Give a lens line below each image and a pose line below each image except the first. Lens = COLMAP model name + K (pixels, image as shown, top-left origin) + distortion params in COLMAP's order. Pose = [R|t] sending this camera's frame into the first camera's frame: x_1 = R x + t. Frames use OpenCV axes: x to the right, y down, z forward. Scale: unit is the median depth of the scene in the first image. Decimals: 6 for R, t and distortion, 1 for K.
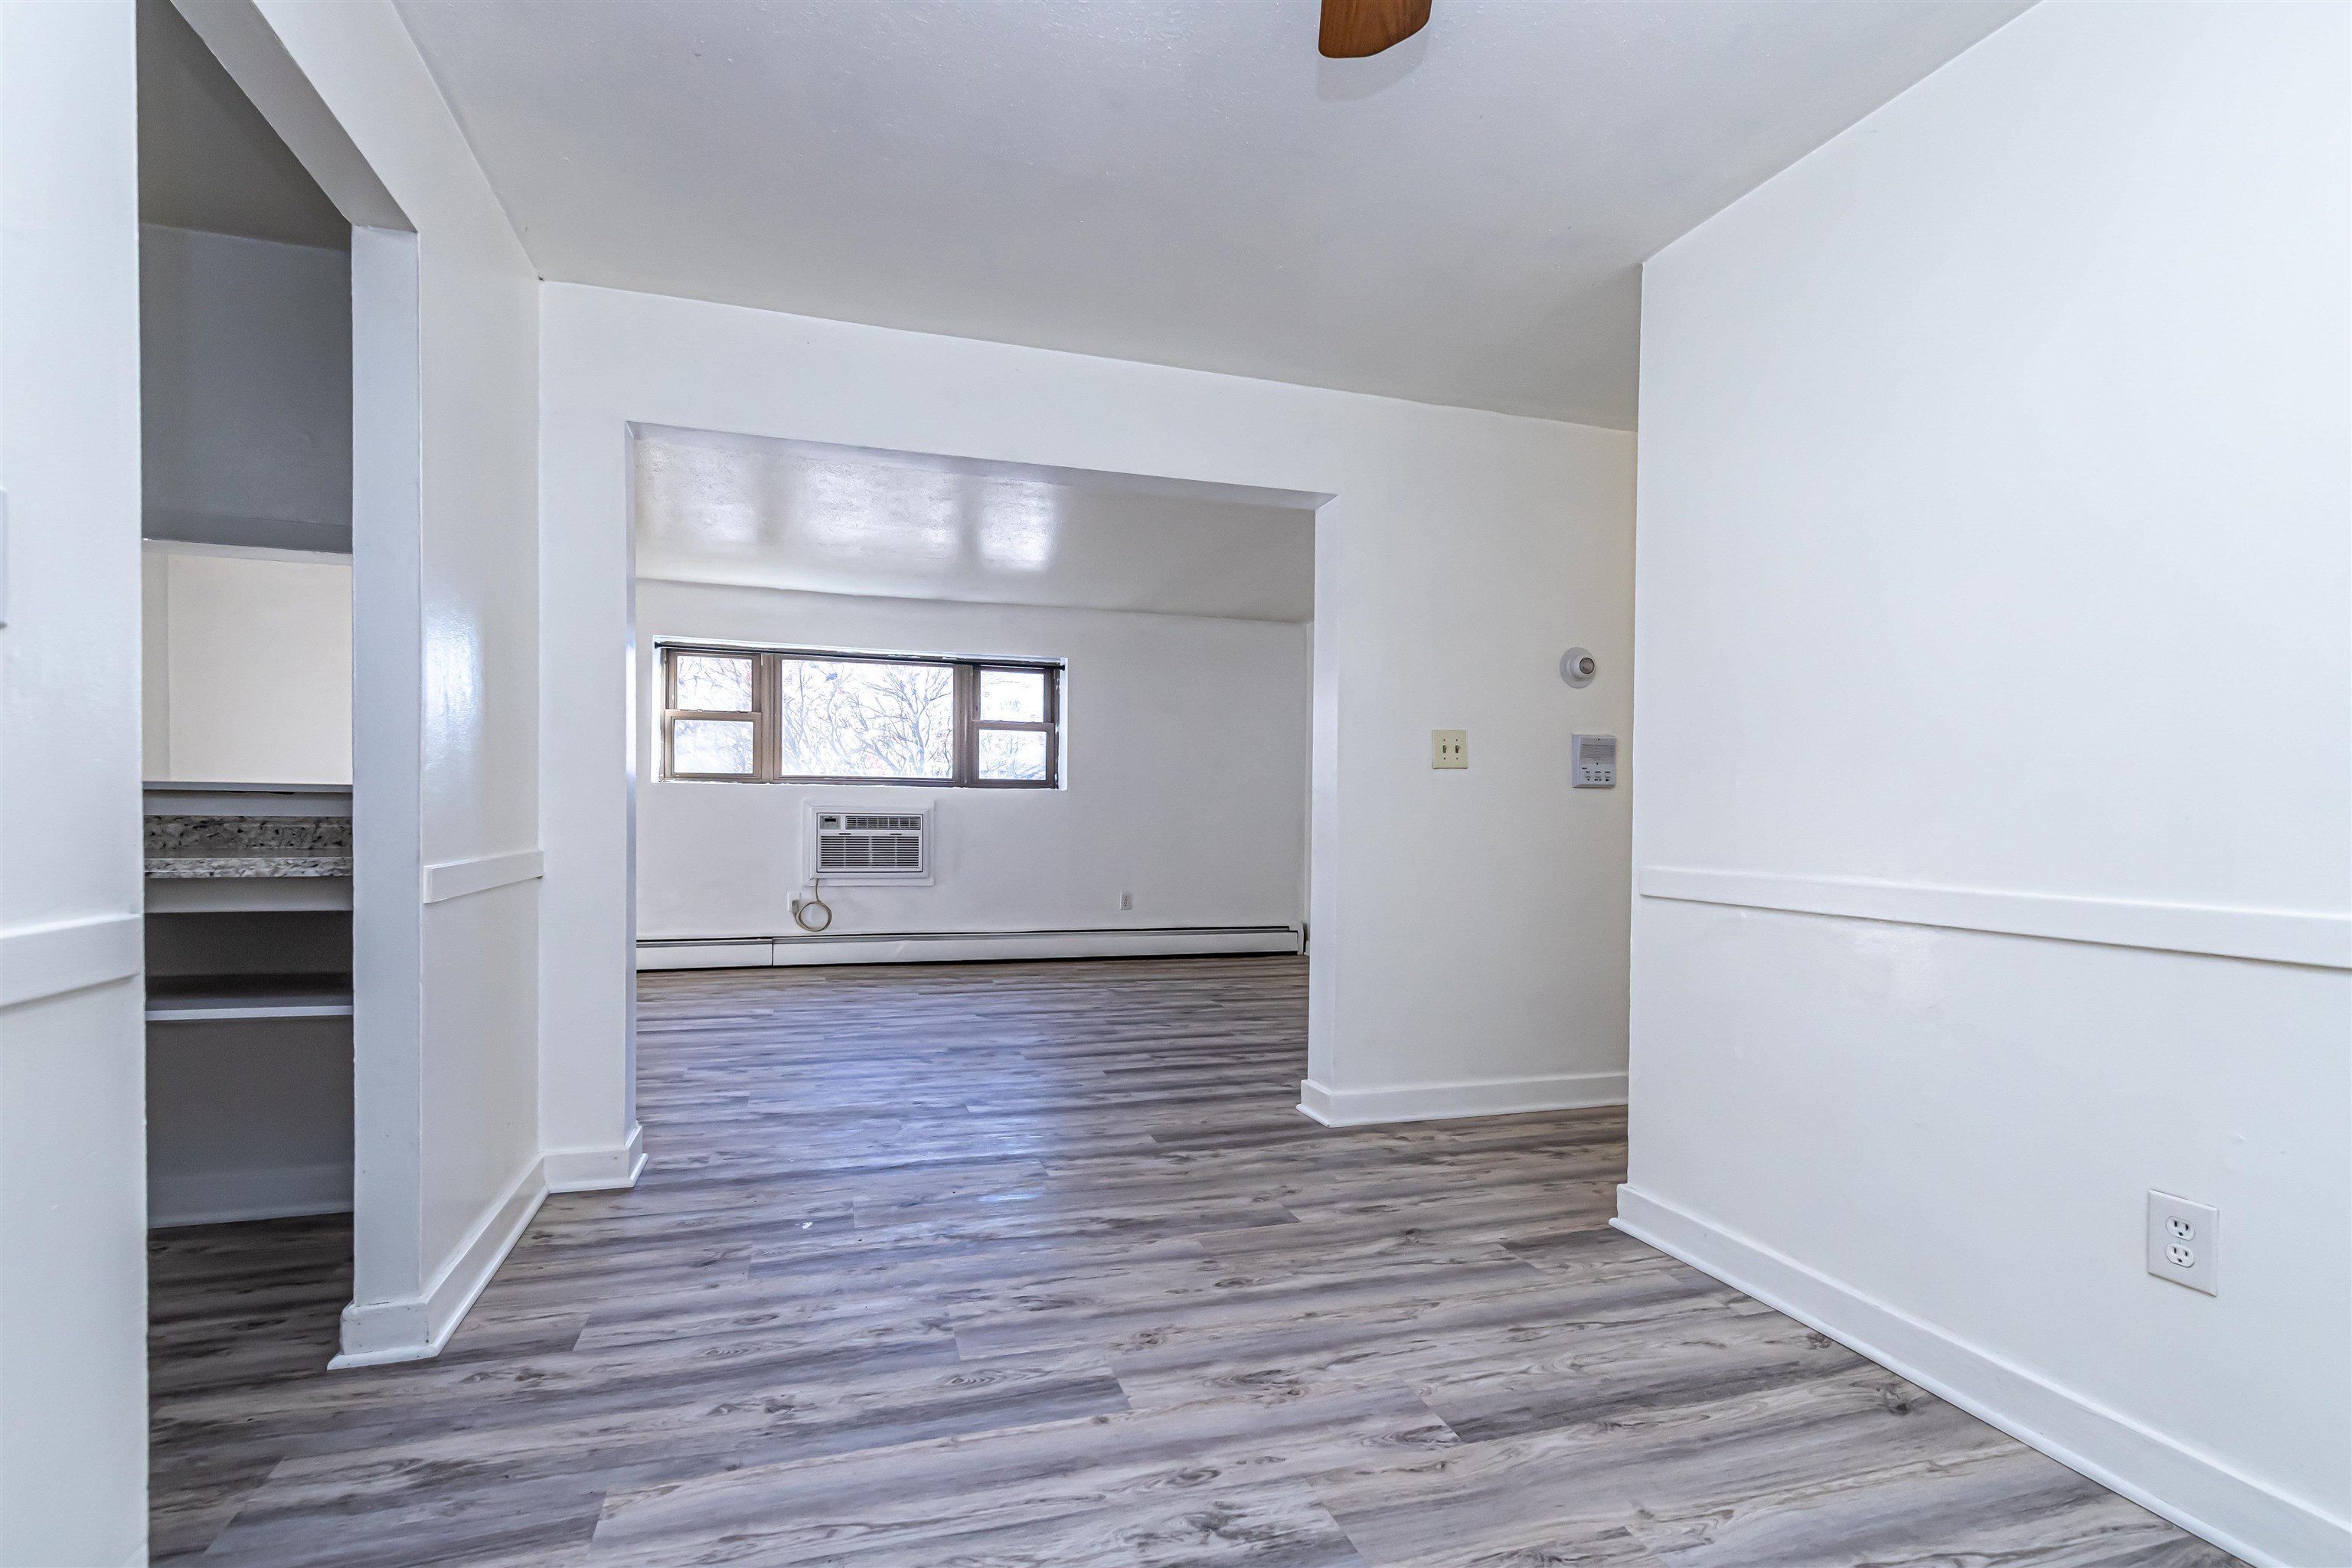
lens RADIAL K [[1054.2, 0, 1126.8], [0, 1054.2, 817.8], [0, 0, 1]] dist [0.002716, -0.001032]
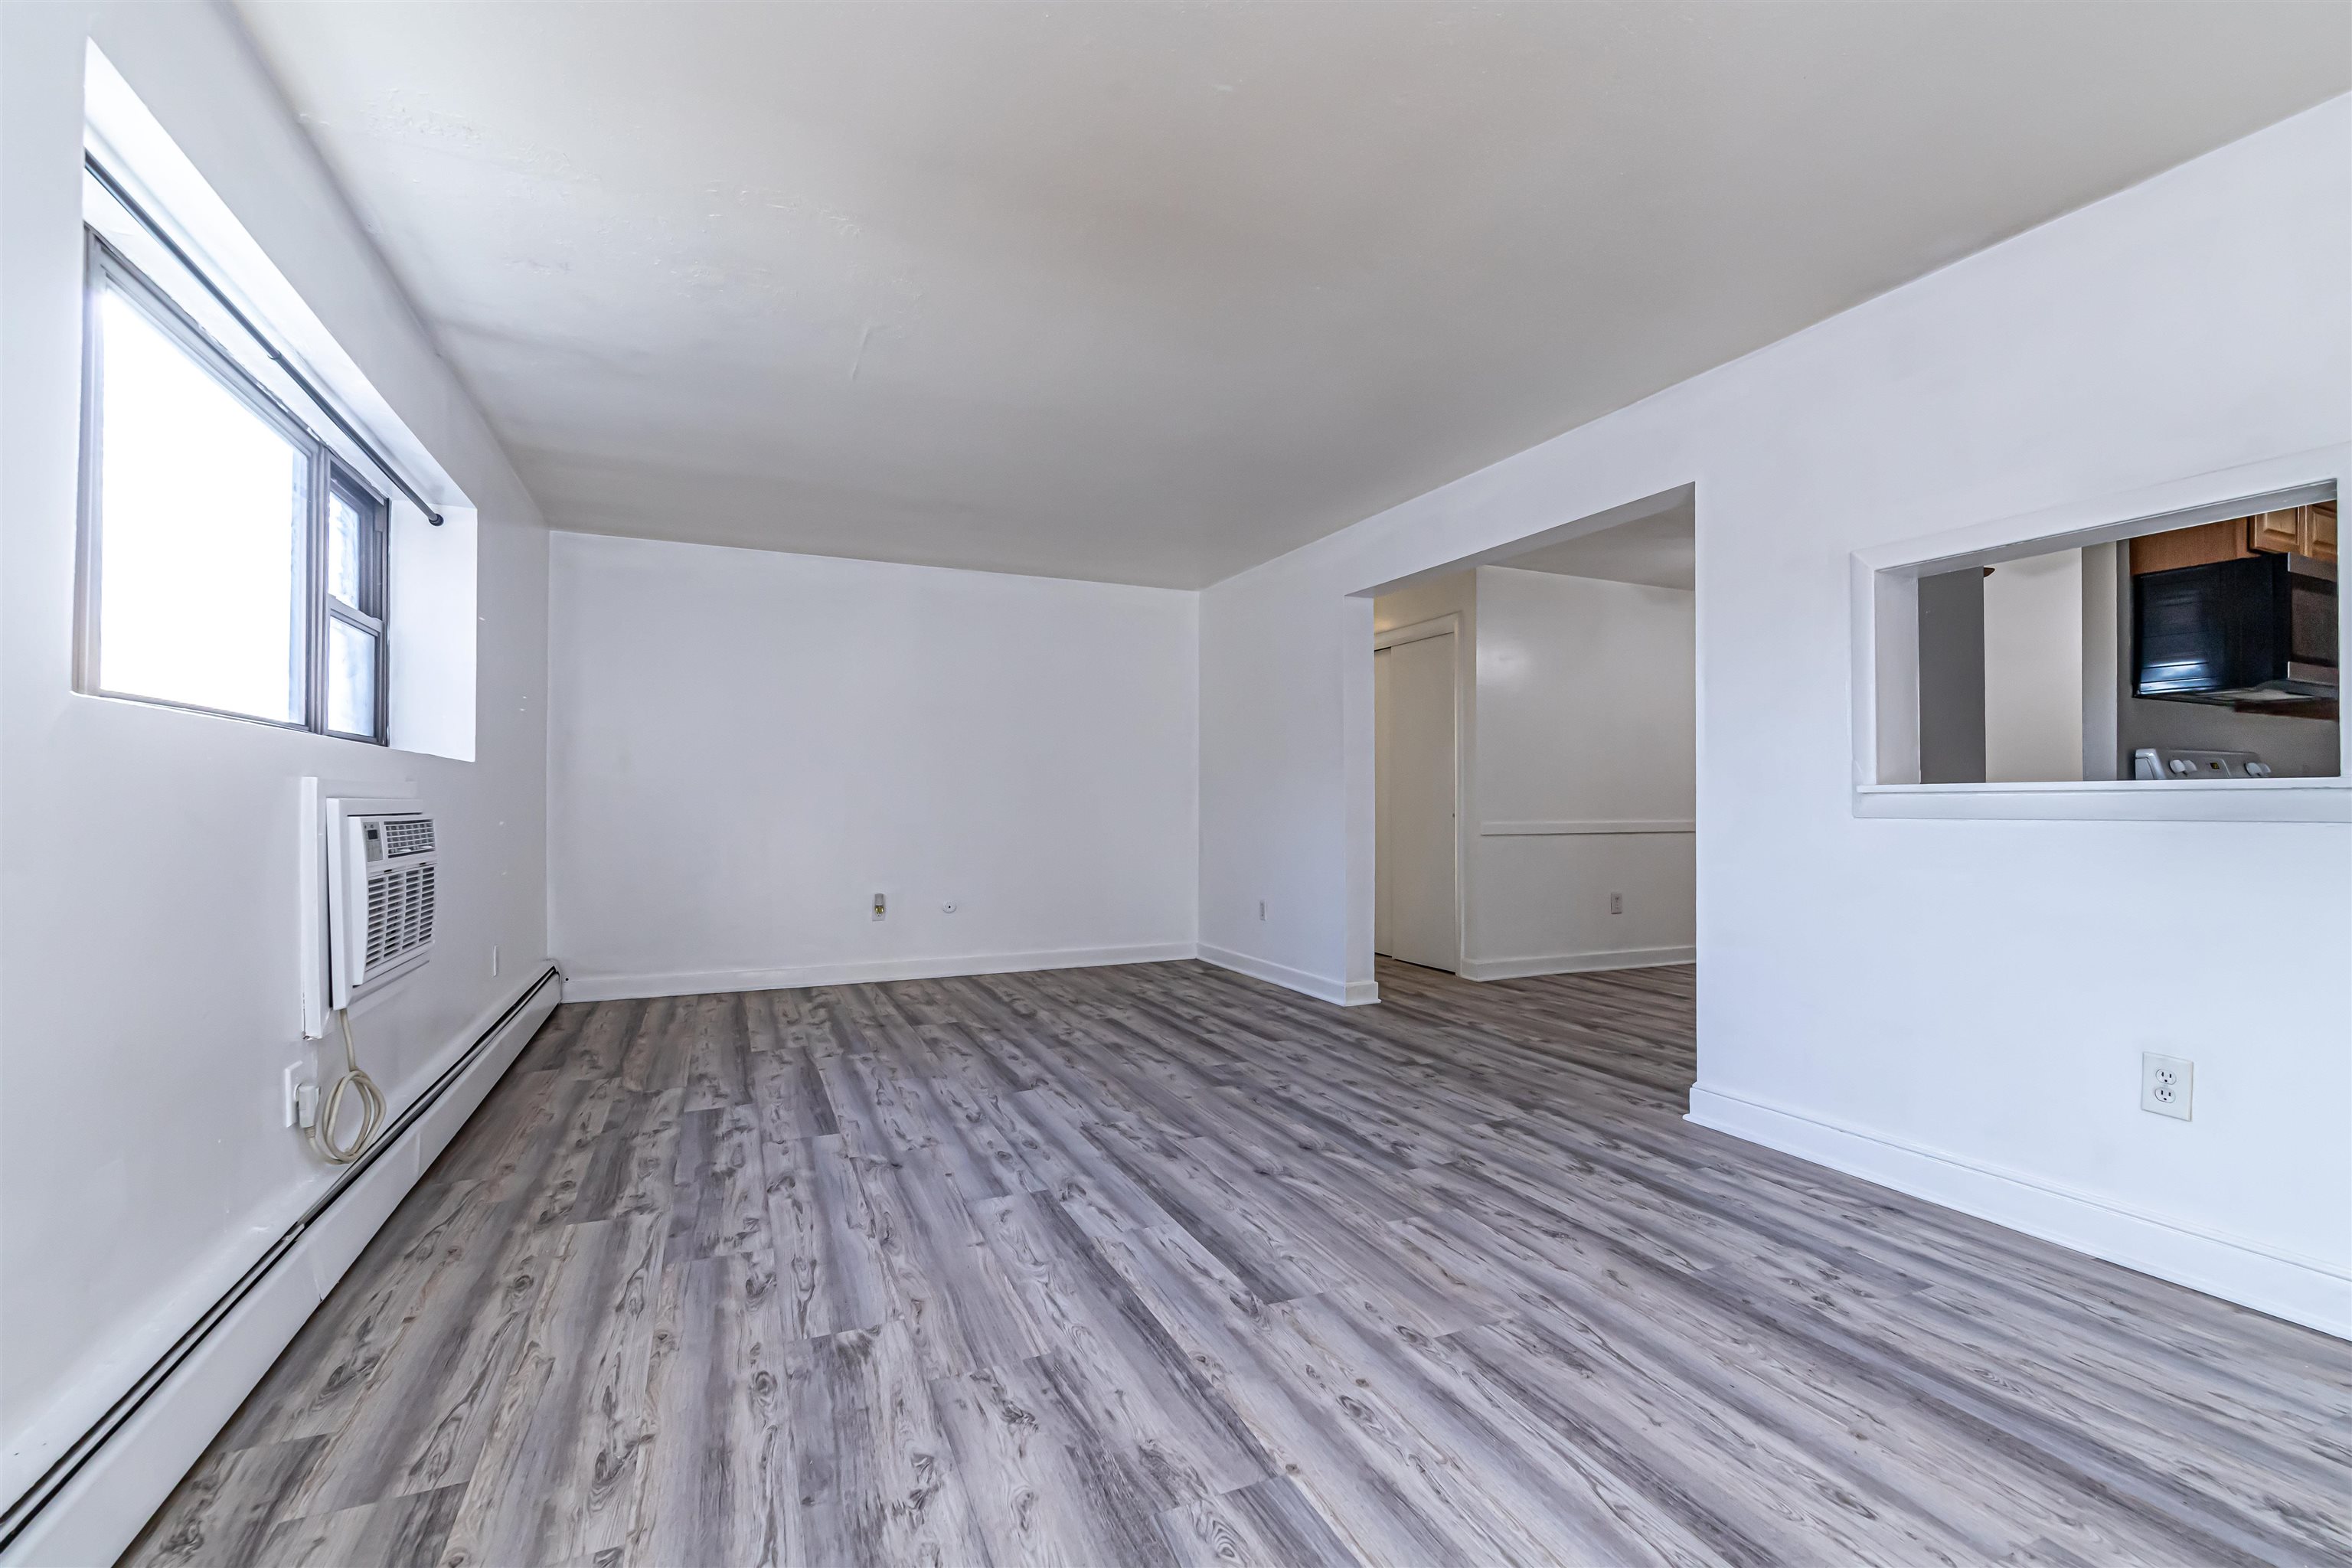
lens RADIAL K [[1054.2, 0, 1219.8], [0, 1054.2, 827.4], [0, 0, 1]] dist [0.002716, -0.001032]
pose [[-0.164000, -0.034329, 0.985863, -1.494411], [-0.000494, 0.999397, 0.034718, -0.029324], [-0.986460, 0.005207, -0.163918, 1.693364]]
